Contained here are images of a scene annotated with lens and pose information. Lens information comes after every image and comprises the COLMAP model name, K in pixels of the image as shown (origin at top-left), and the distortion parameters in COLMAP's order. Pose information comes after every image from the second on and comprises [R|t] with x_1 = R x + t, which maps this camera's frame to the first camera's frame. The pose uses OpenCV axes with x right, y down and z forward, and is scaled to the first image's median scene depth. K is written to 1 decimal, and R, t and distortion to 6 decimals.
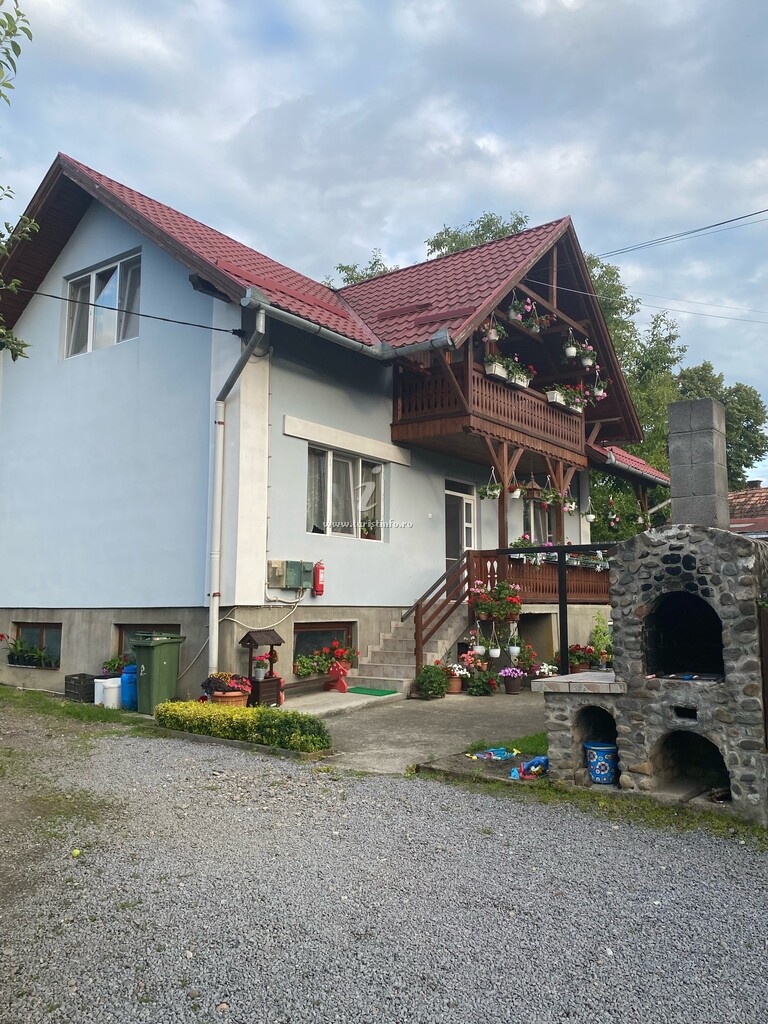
lens RADIAL K [[804.6, 0, 384.0], [0, 804.6, 512.0], [0, 0, 1]] dist [0.138893, 0.000258]
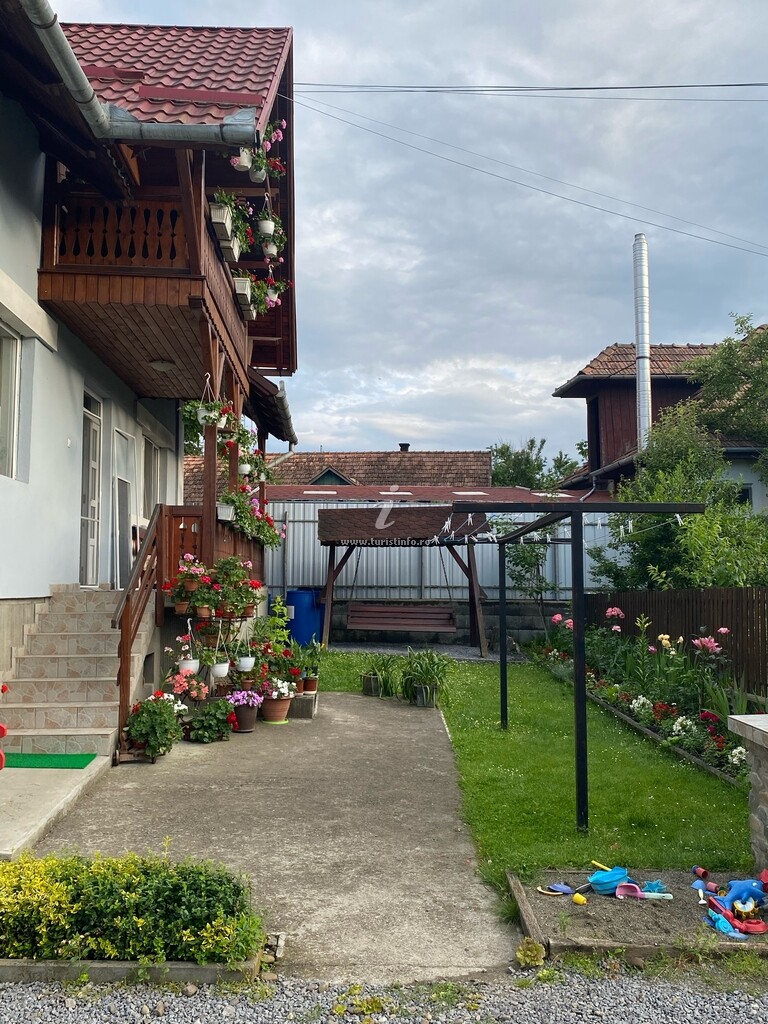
lens RADIAL K [[919.8, 0, 384.0], [0, 919.8, 512.0], [0, 0, 1]] dist [0.036707, -0.005083]
pose [[0.771450, 0.045998, 0.634626, -0.217562], [-0.070341, 0.997435, 0.013212, 0.033955], [-0.632390, -0.054833, 0.772707, 0.371496]]
